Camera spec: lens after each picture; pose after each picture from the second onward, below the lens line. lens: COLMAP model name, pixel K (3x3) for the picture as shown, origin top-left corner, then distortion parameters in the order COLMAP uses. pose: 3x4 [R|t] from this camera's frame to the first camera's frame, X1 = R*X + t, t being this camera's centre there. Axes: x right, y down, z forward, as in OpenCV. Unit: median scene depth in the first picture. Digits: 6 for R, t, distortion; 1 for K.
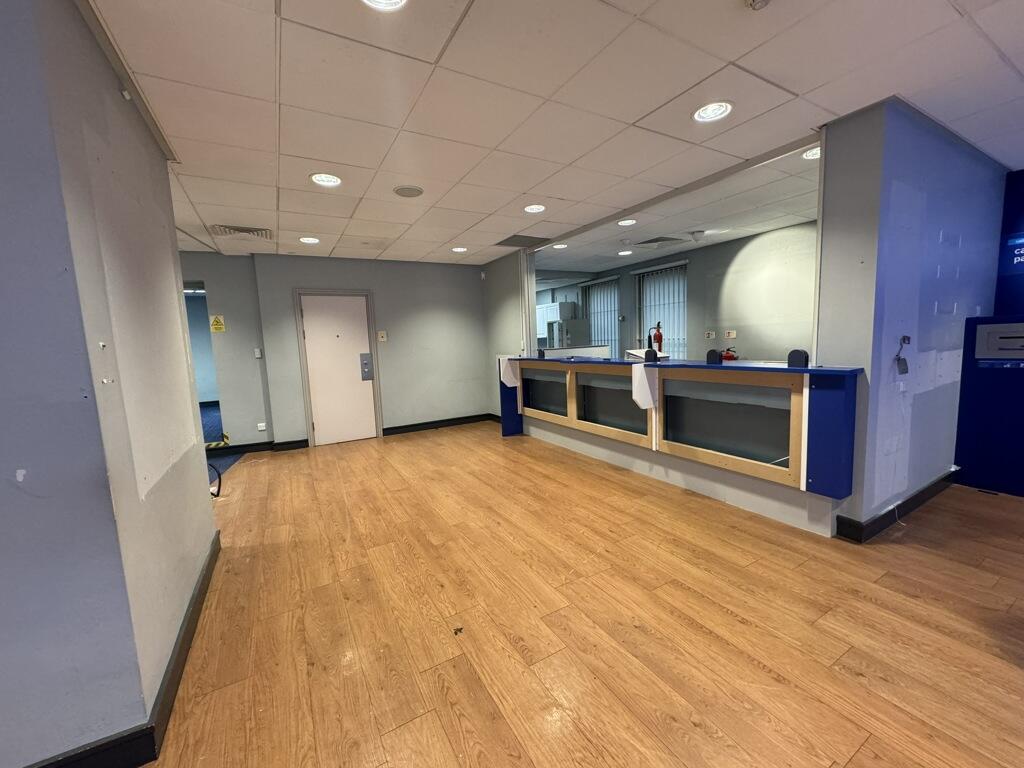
lens RADIAL K [[406.3, 0, 511.4], [0, 406.3, 384.0], [0, 0, 1]] dist [0.001441, 0.000490]
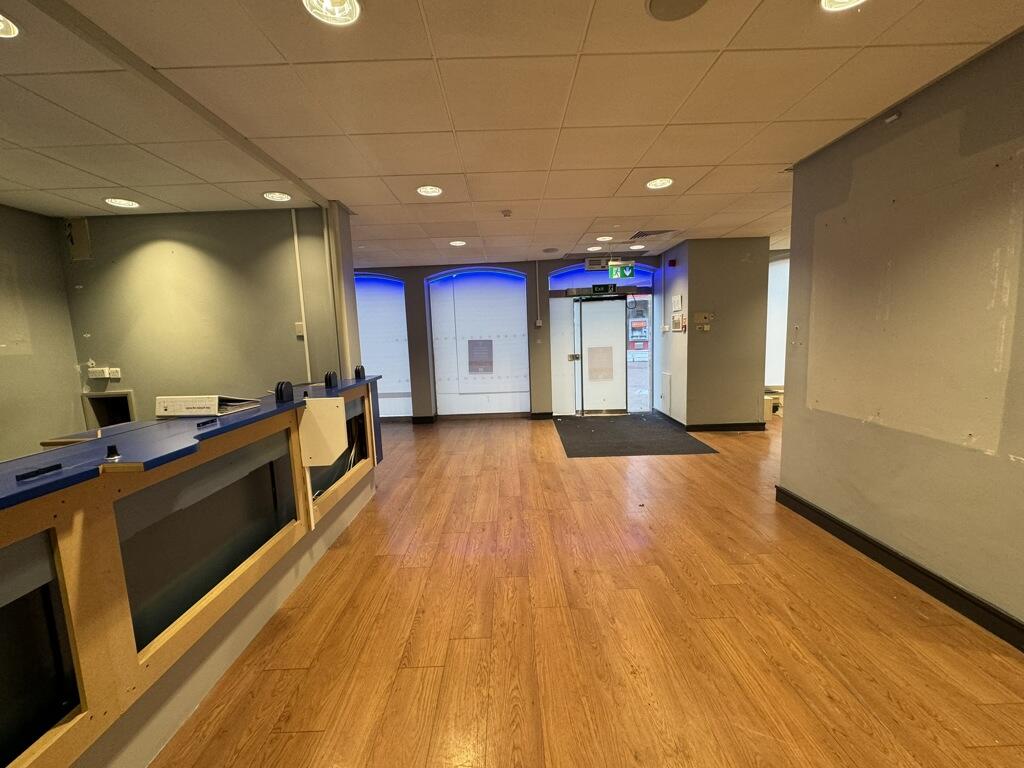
lens RADIAL K [[406.3, 0, 511.4], [0, 406.3, 384.0], [0, 0, 1]] dist [0.001441, 0.000490]
pose [[-0.869608, 0.018241, 0.493406, -0.313327], [0.129980, 0.972525, 0.193132, -0.183779], [-0.476327, 0.232082, -0.848087, 1.598749]]
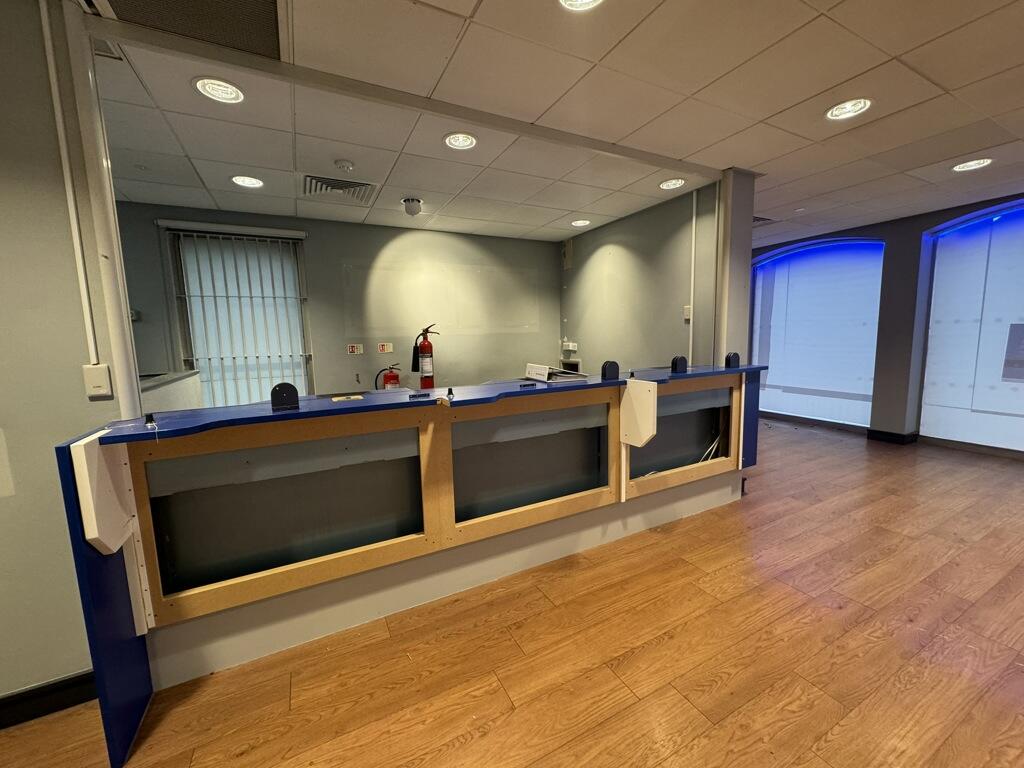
lens RADIAL K [[406.3, 0, 511.4], [0, 406.3, 384.0], [0, 0, 1]] dist [0.001441, 0.000490]
pose [[0.042577, -0.076316, 0.996174, -0.413589], [0.135303, 0.988333, 0.069933, -0.138083], [-0.989889, 0.131808, 0.052406, 1.332529]]
